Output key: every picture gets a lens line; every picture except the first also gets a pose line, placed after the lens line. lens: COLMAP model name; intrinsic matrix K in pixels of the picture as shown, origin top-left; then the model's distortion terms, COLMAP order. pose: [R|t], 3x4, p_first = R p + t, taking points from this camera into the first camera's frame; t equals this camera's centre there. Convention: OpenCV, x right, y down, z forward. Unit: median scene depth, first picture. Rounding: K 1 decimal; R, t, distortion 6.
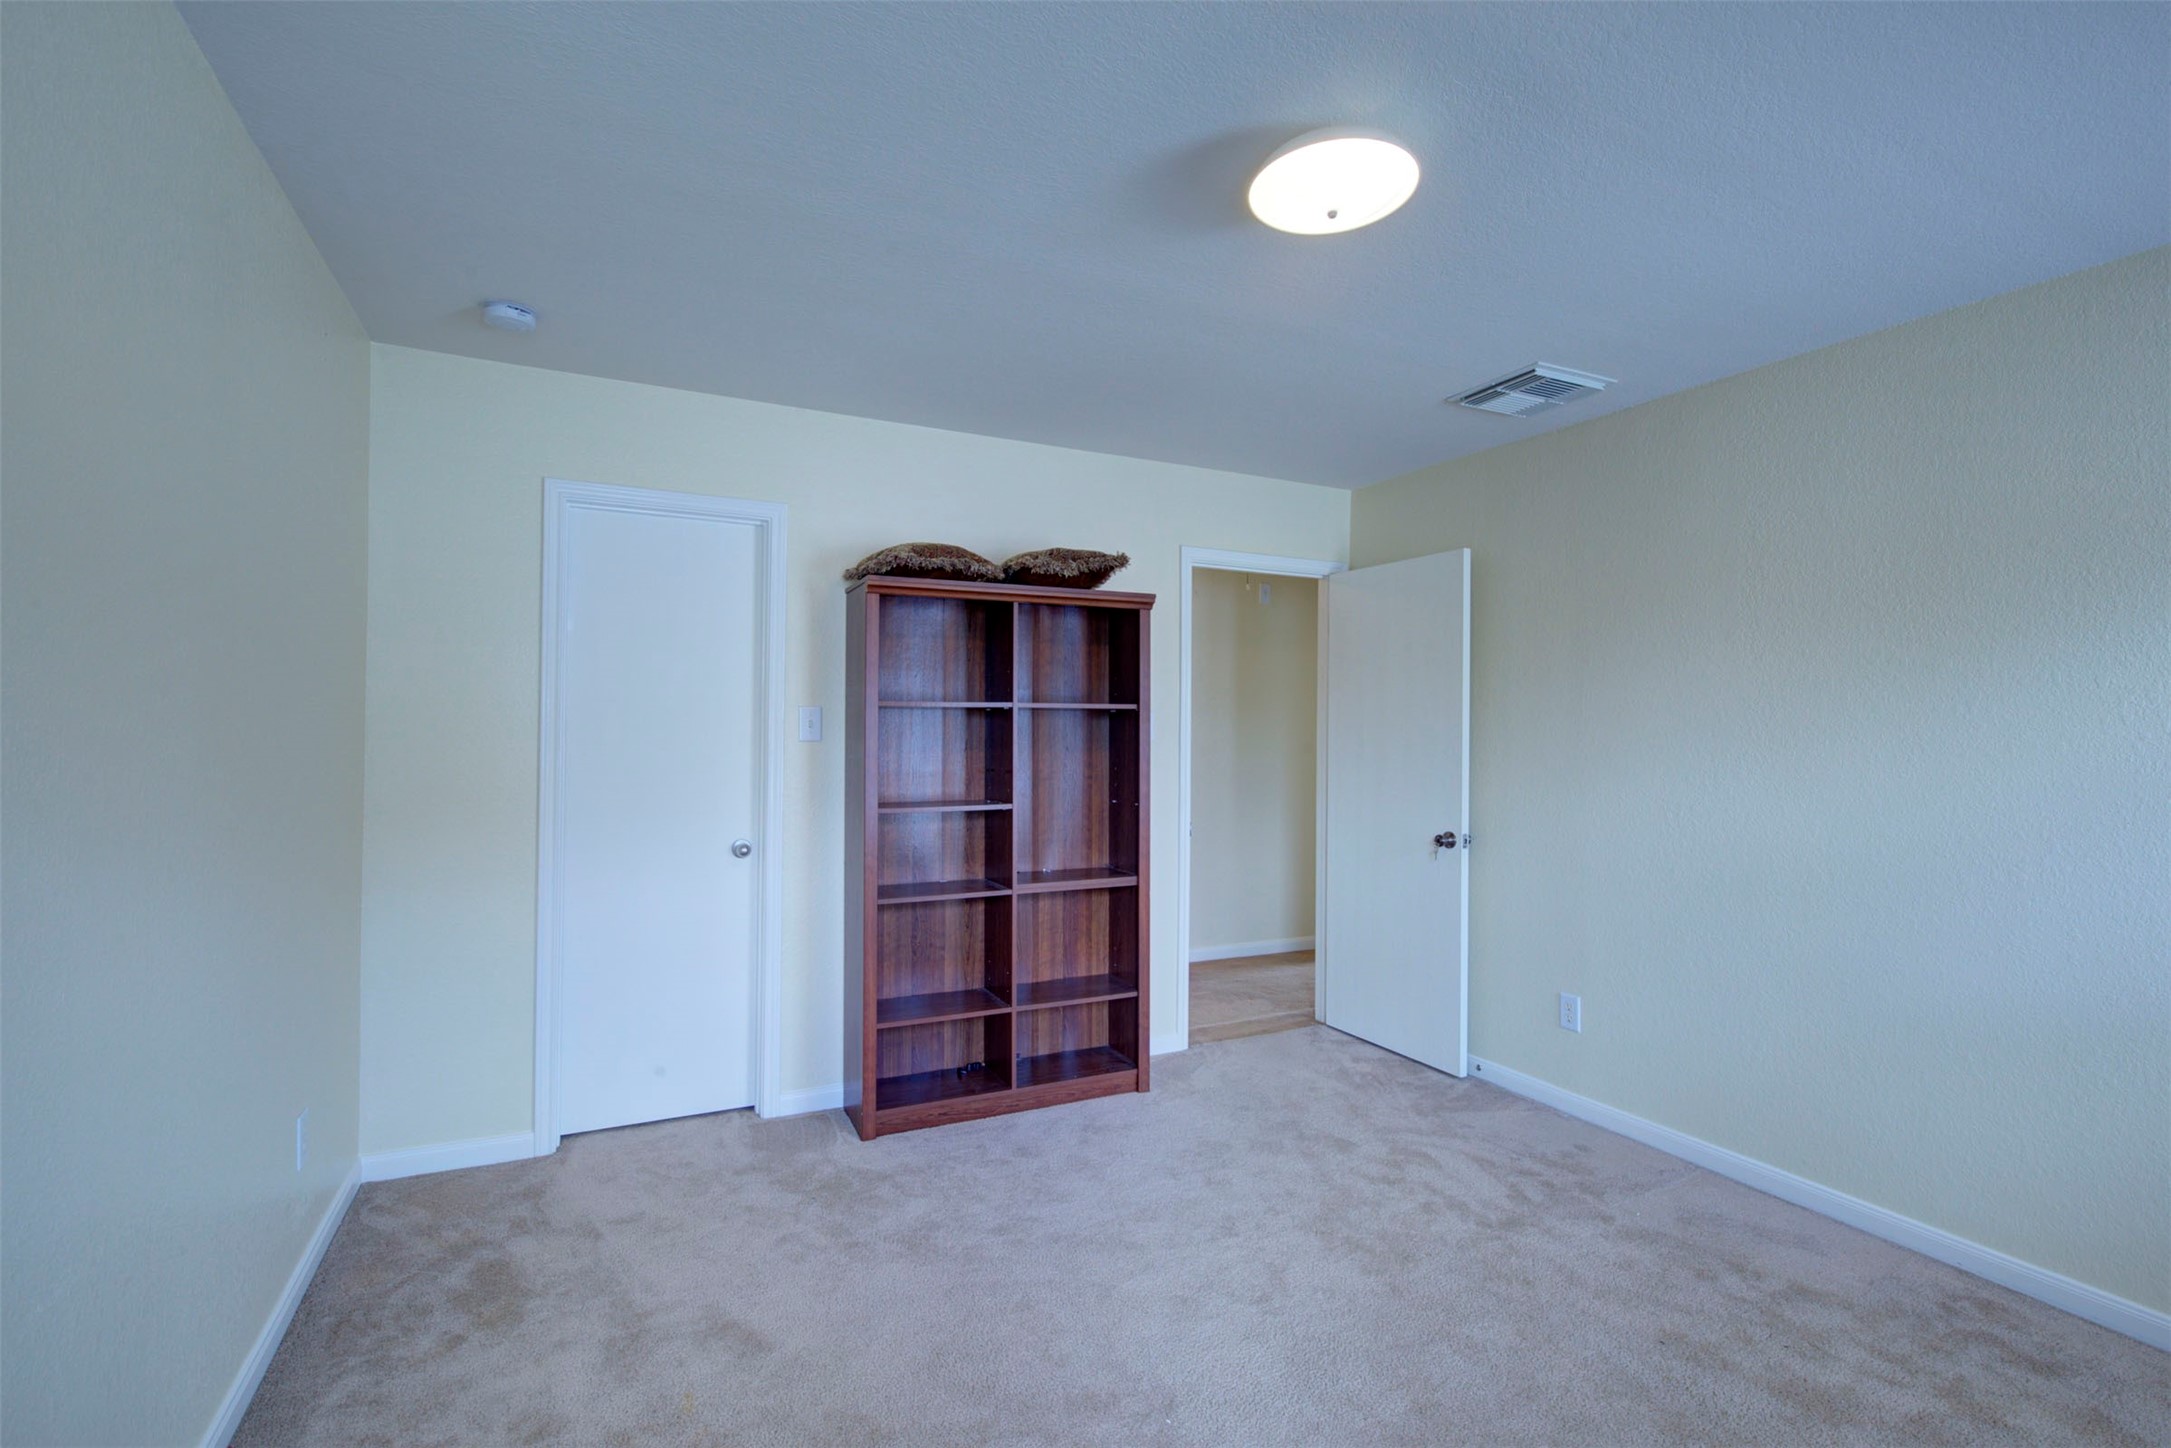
lens RADIAL K [[1016.7, 0, 1088.3], [0, 1016.7, 728.2], [0, 0, 1]] dist [-0.002422, -0.000421]
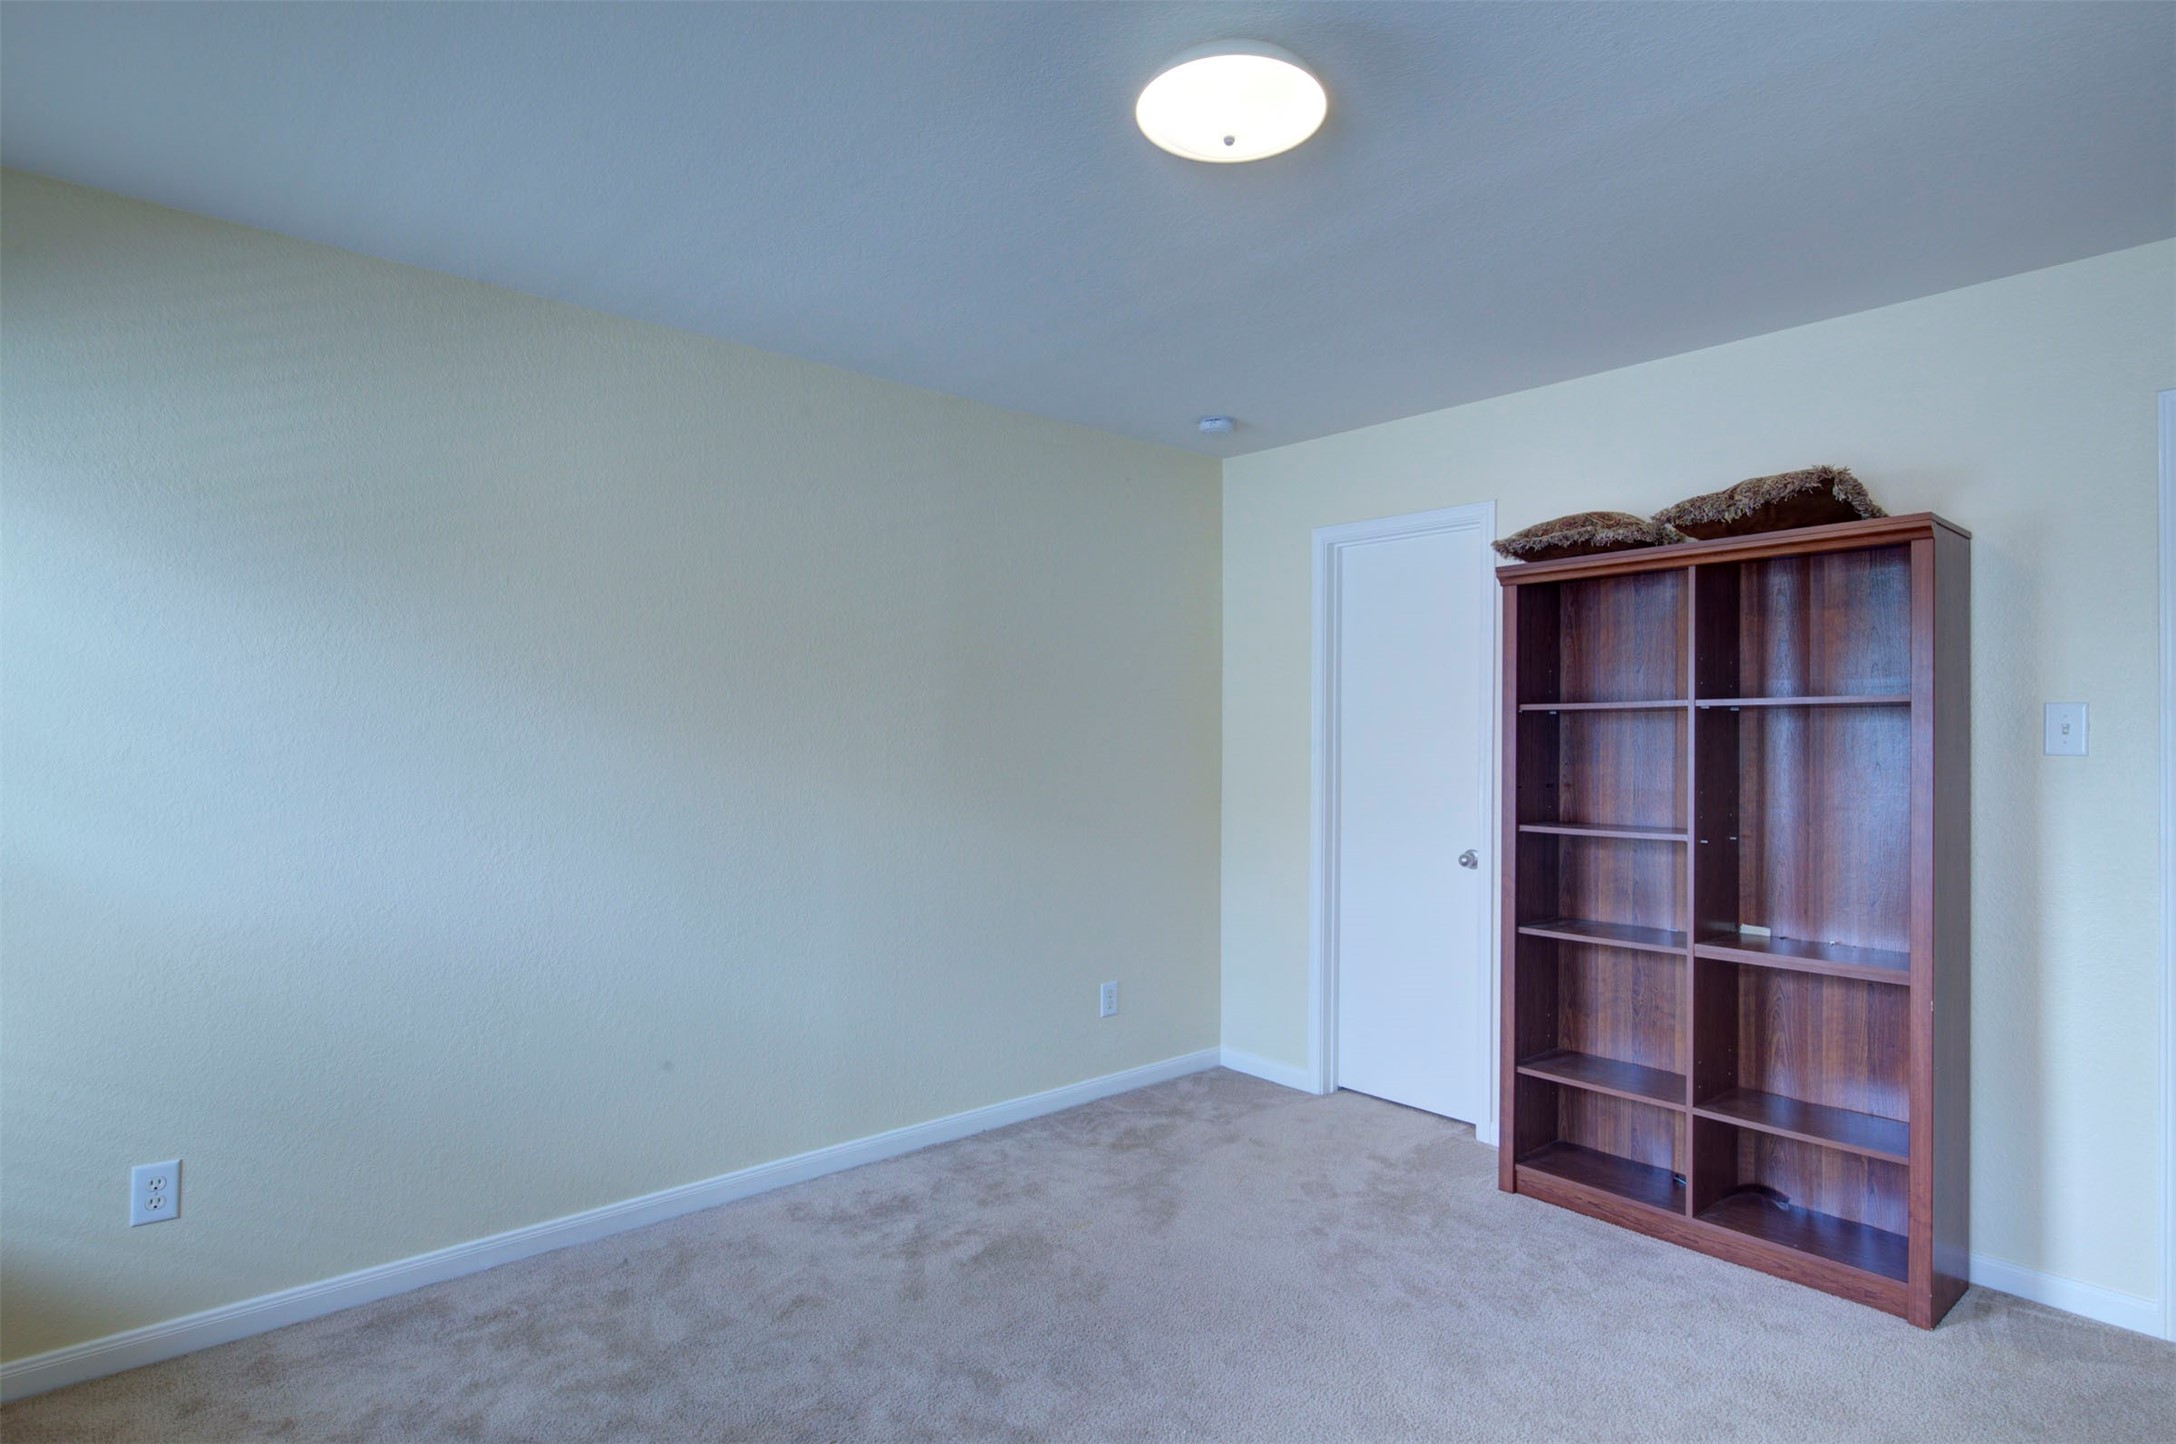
lens RADIAL K [[1223.6, 0, 1090.9], [0, 1223.6, 728.6], [0, 0, 1]] dist [0.004259, 0.000831]
pose [[0.213750, -0.011904, -0.976816, 0.740529], [0.004186, 0.999928, -0.011269, 0.004004], [0.976879, -0.001680, 0.213784, 0.388800]]
